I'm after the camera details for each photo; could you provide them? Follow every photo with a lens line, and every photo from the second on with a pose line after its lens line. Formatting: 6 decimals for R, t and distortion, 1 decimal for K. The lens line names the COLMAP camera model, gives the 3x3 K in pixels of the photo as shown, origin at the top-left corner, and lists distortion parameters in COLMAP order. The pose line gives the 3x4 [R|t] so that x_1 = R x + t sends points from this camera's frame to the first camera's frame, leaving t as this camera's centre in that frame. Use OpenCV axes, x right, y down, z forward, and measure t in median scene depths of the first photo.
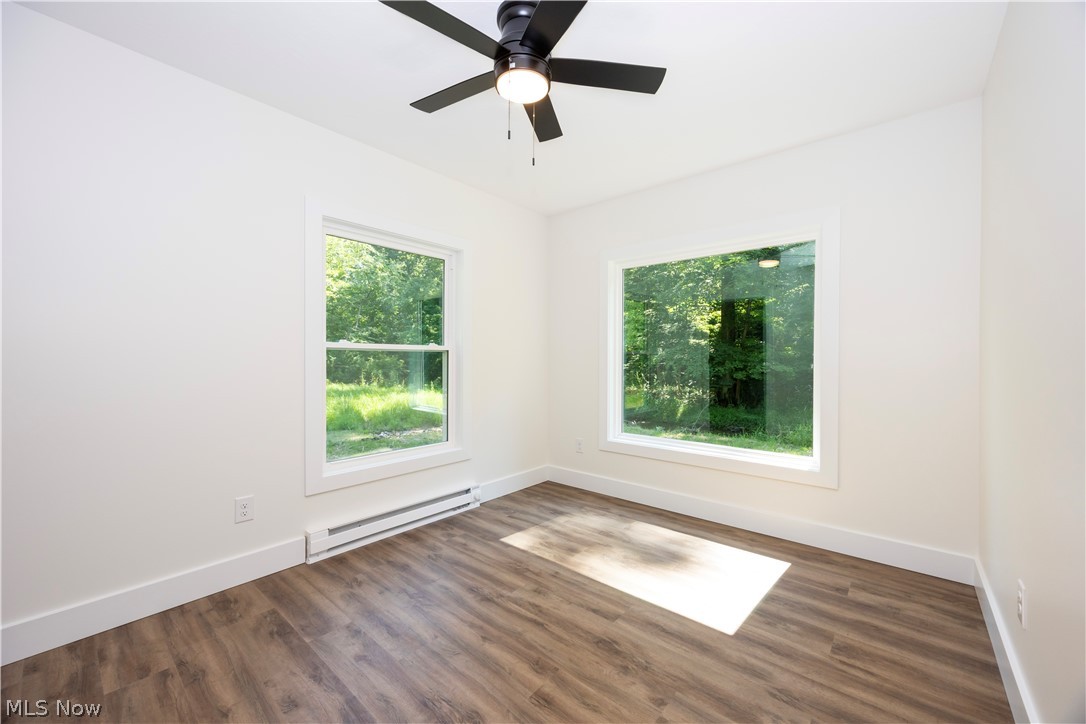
lens RADIAL K [[454.7, 0, 521.4], [0, 454.7, 354.4], [0, 0, 1]] dist [0.002196, 0.000033]
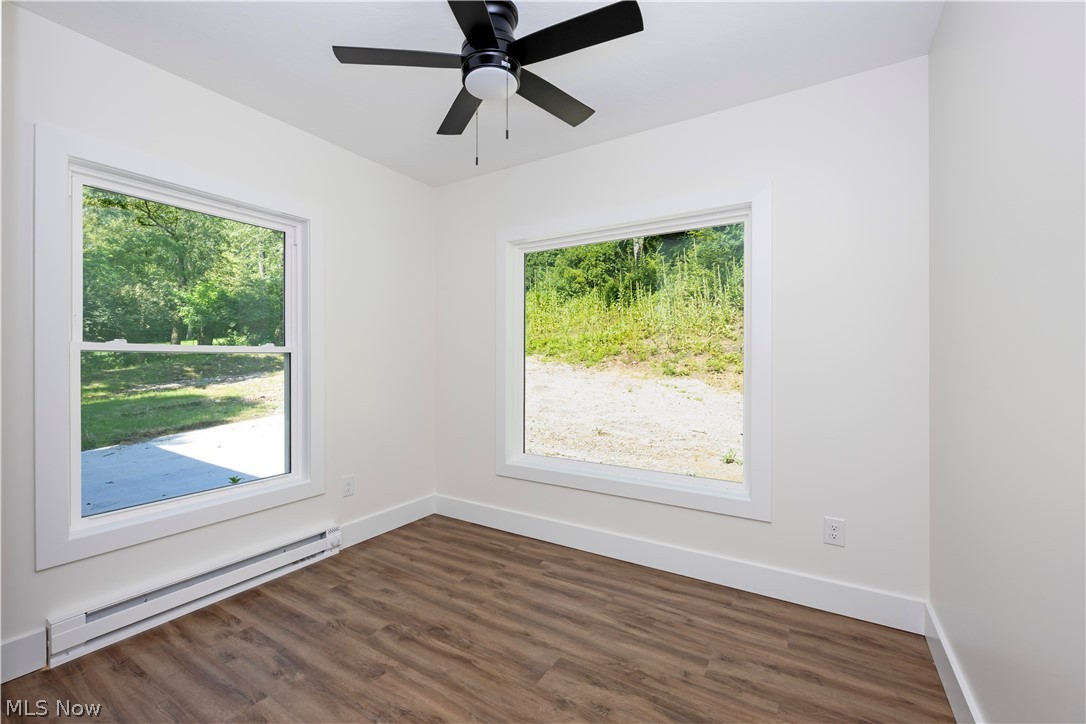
lens RADIAL K [[455.9, 0, 543.0], [0, 455.9, 362.0], [0, 0, 1]] dist [0.031492, 0.000190]
pose [[0.992603, -0.012791, 0.120727, 0.161208], [0.011214, 0.999843, 0.013730, 0.002023], [-0.120883, -0.012275, 0.992591, 0.187253]]
